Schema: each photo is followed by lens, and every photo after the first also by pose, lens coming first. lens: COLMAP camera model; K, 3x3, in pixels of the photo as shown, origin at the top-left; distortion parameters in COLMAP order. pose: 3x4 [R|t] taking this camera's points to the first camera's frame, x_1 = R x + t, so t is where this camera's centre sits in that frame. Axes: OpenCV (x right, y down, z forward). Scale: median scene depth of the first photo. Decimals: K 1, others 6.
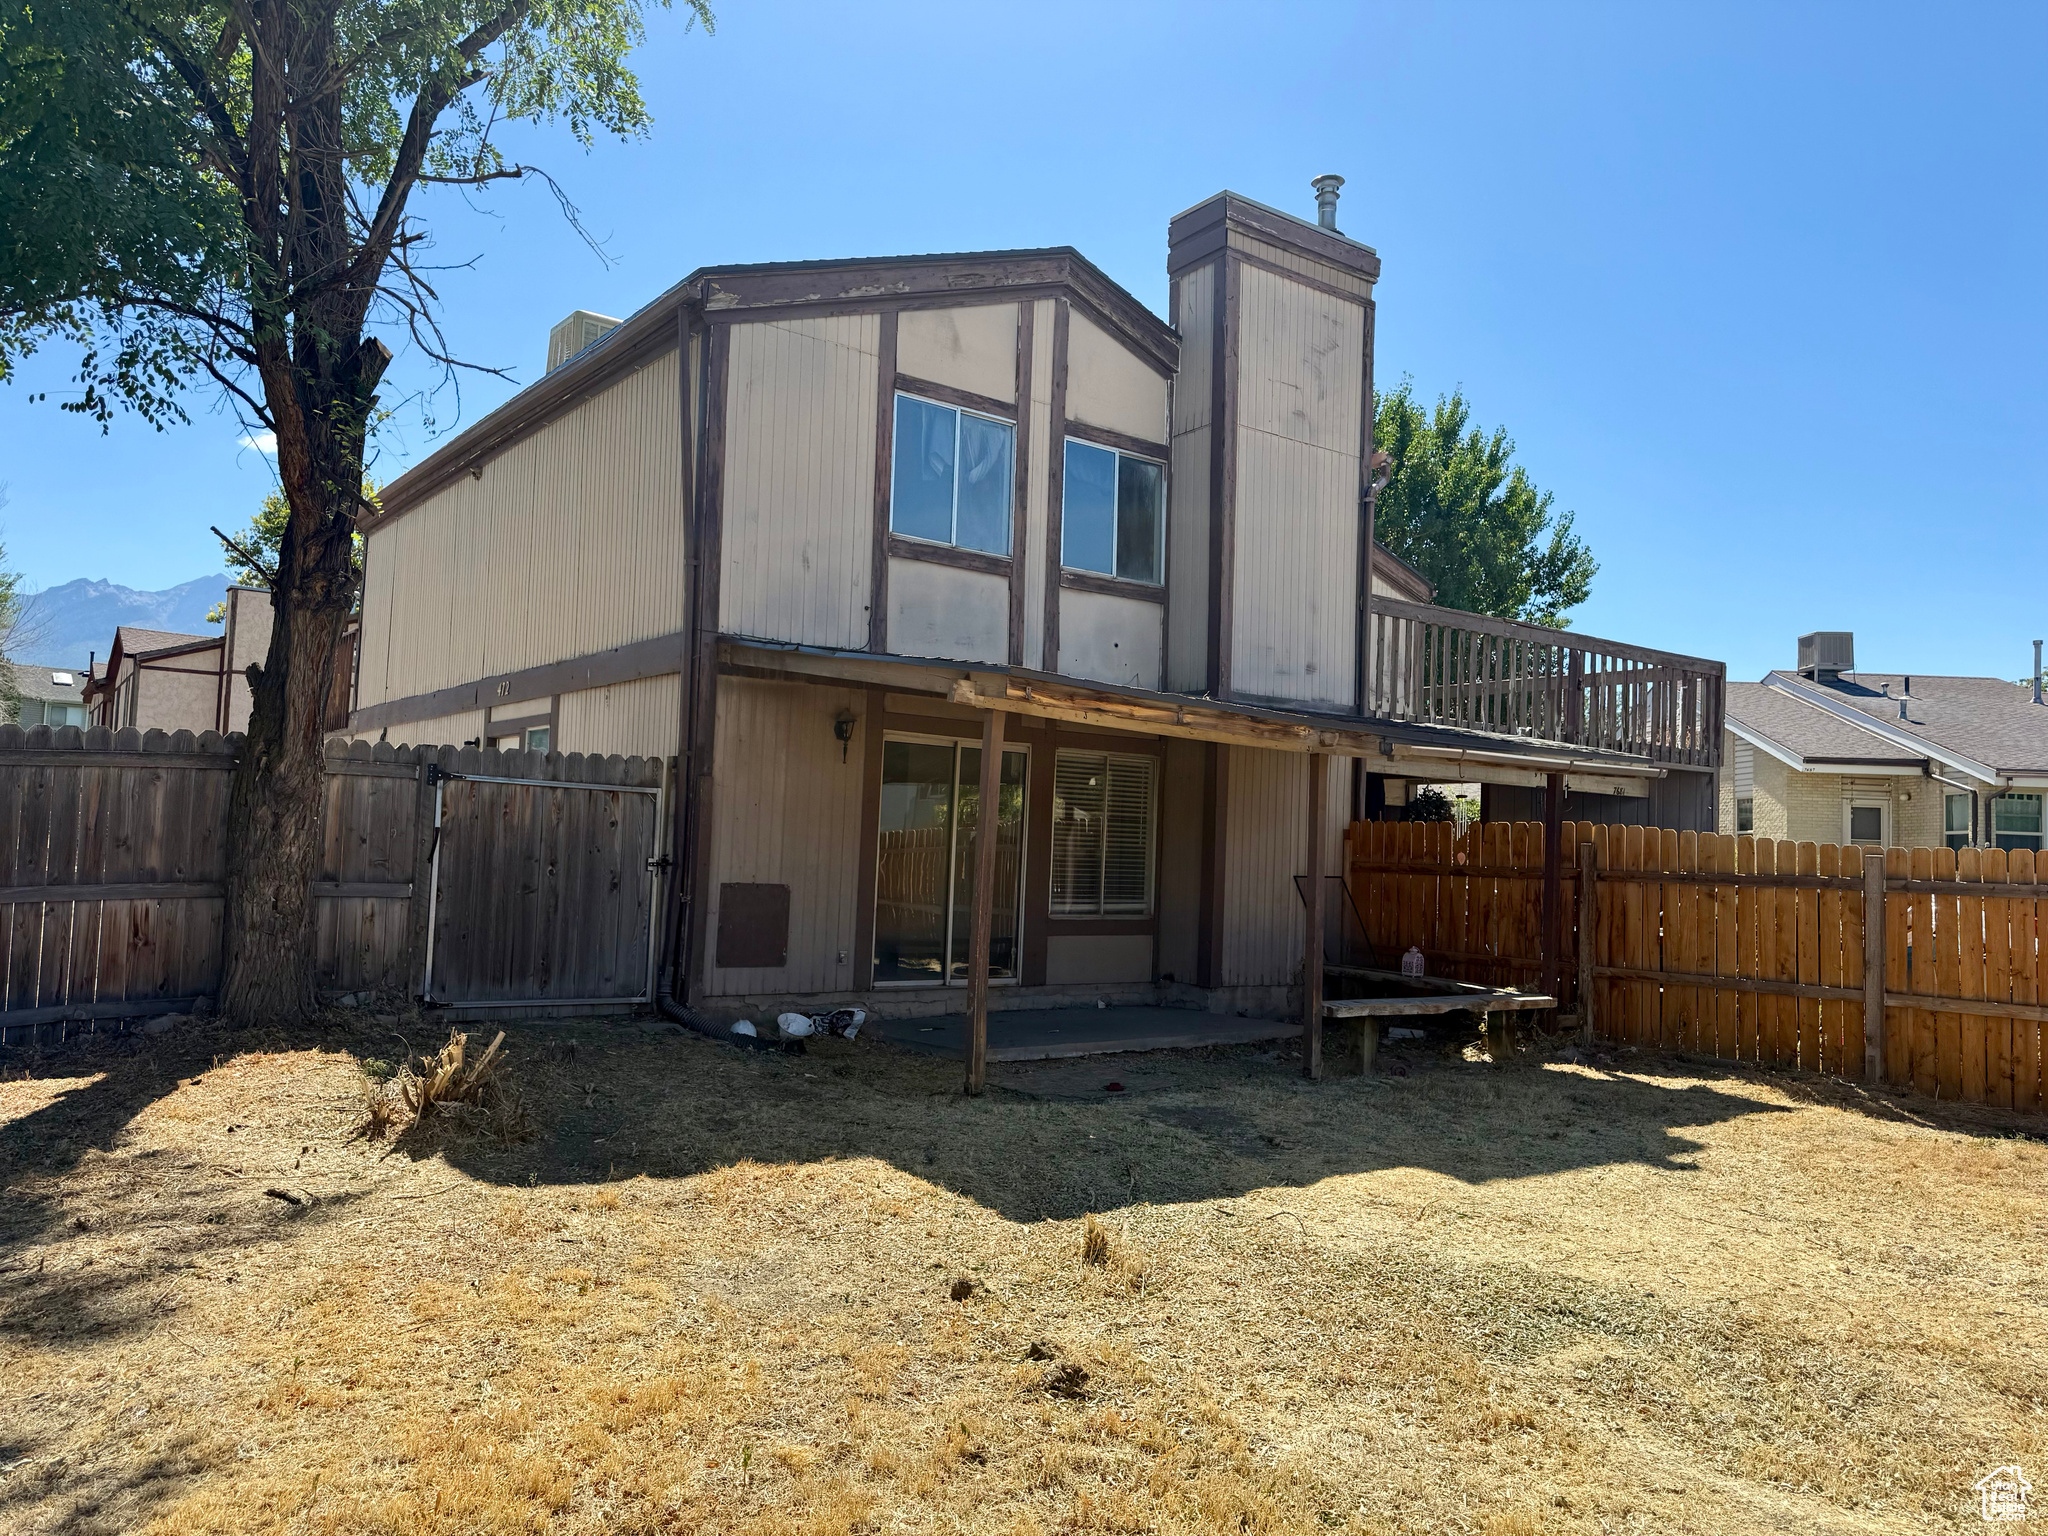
lens RADIAL K [[1432.5, 0, 1024.5], [0, 1432.5, 785.0], [0, 0, 1]] dist [0.081433, -0.137918]
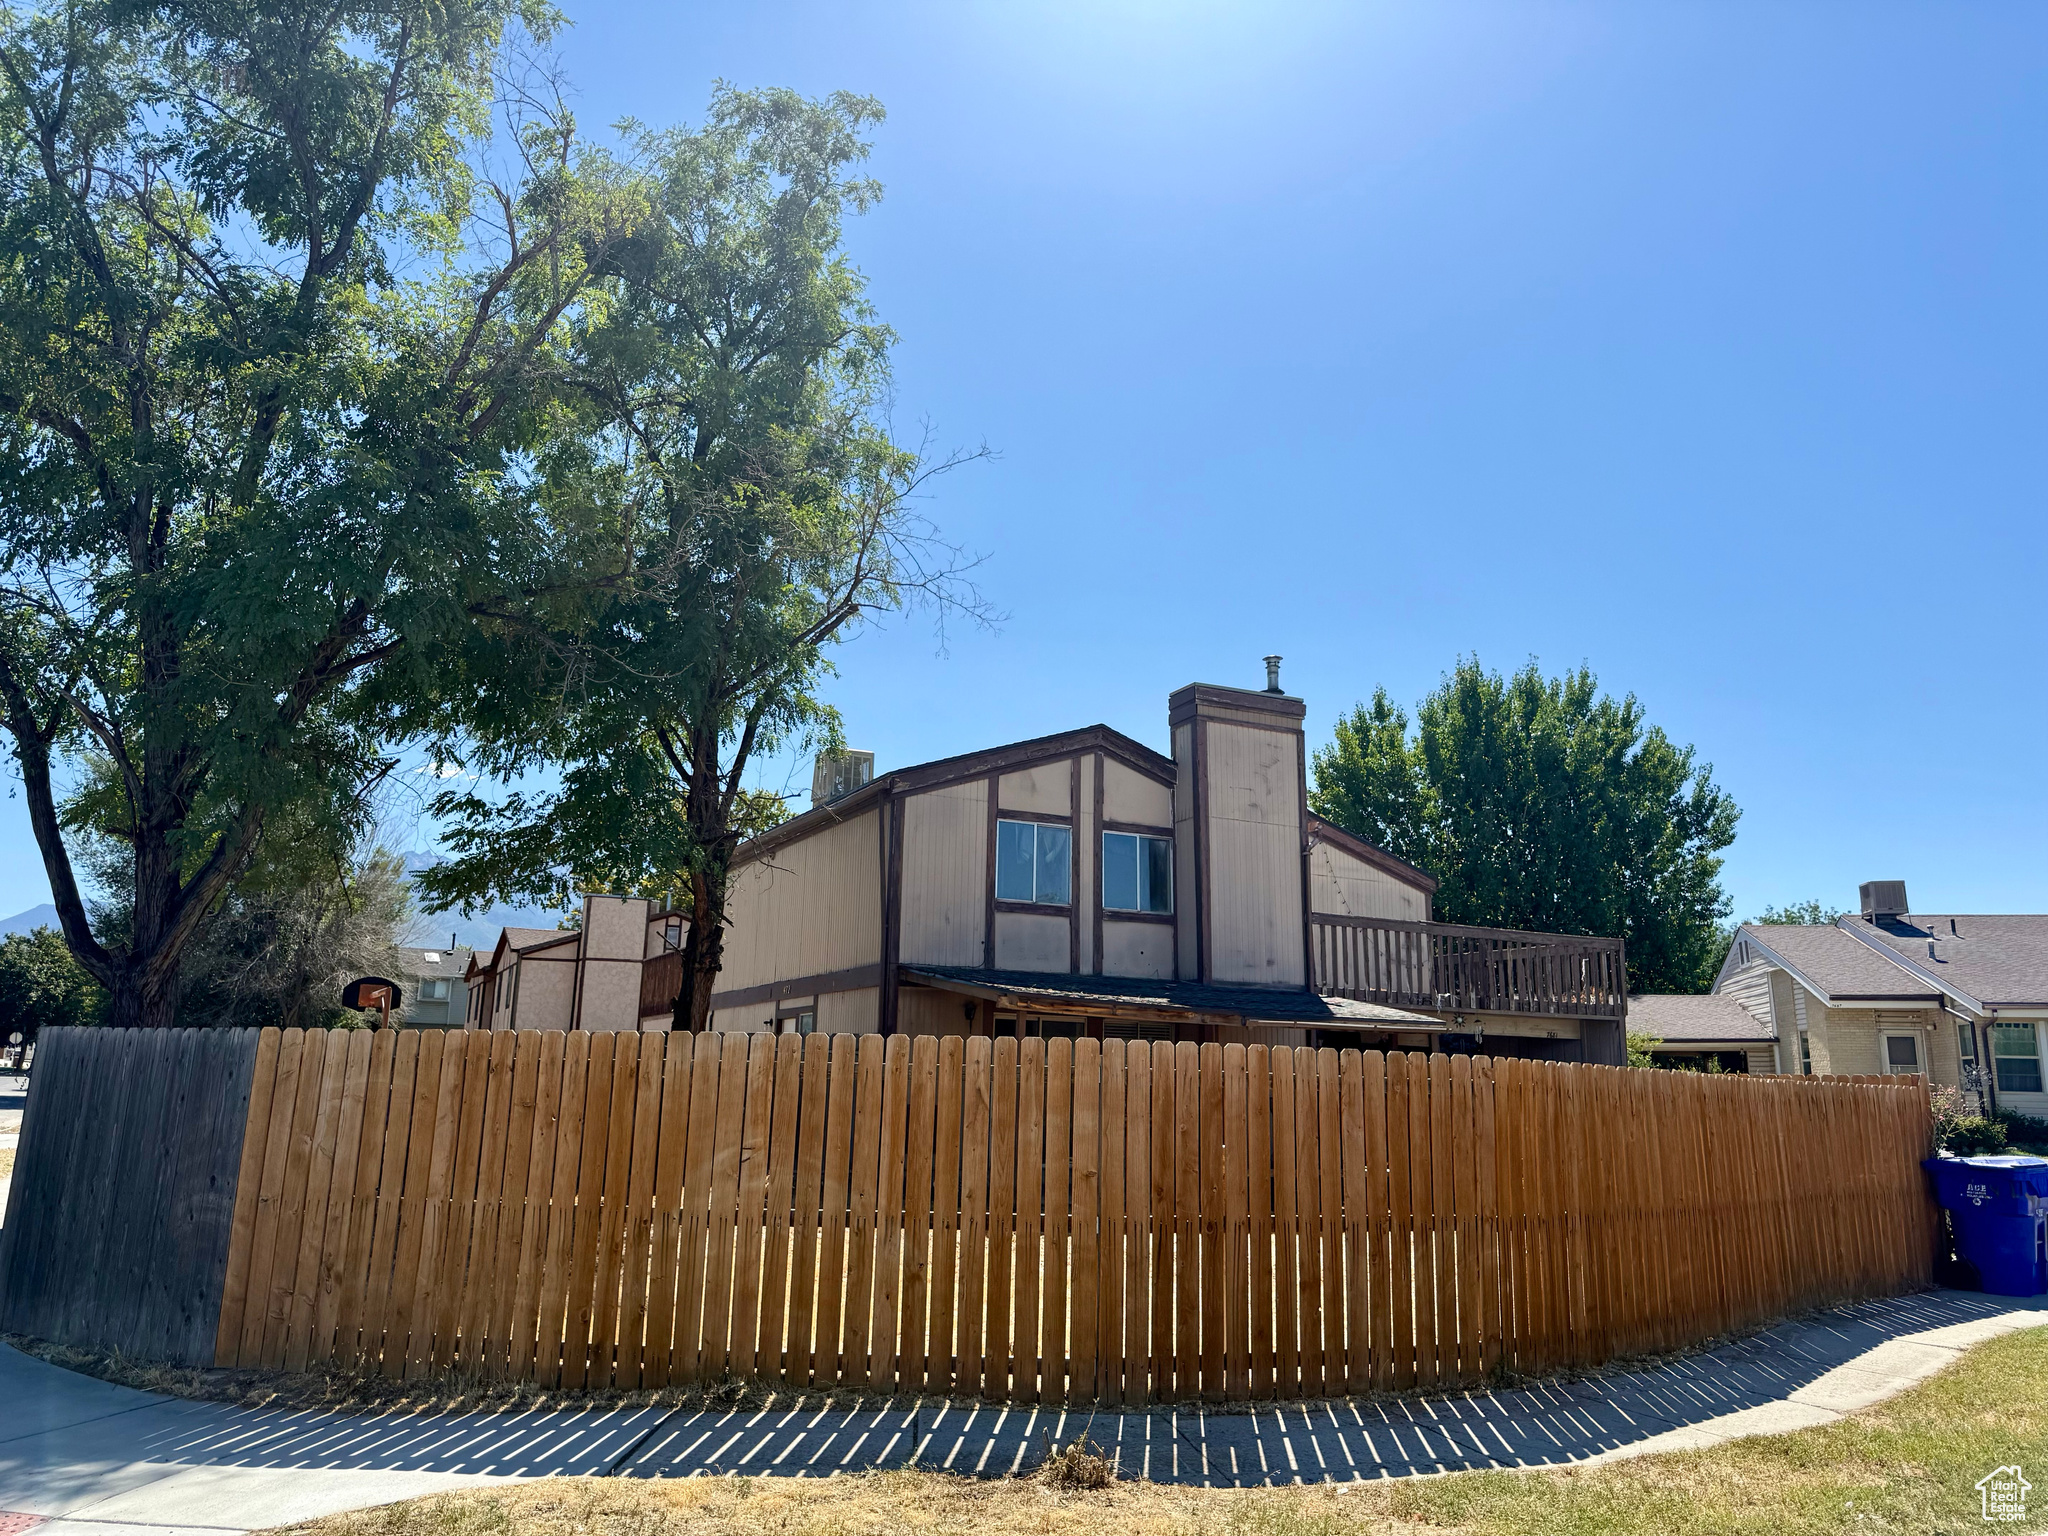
lens RADIAL K [[1401.1, 0, 1024.0], [0, 1401.1, 768.0], [0, 0, 1]] dist [0.073762, -0.084288]
pose [[0.984388, -0.056362, -0.166744, 0.210169], [0.025640, 0.983158, -0.180951, -0.017828], [0.174135, 0.173851, 0.969254, -0.616003]]
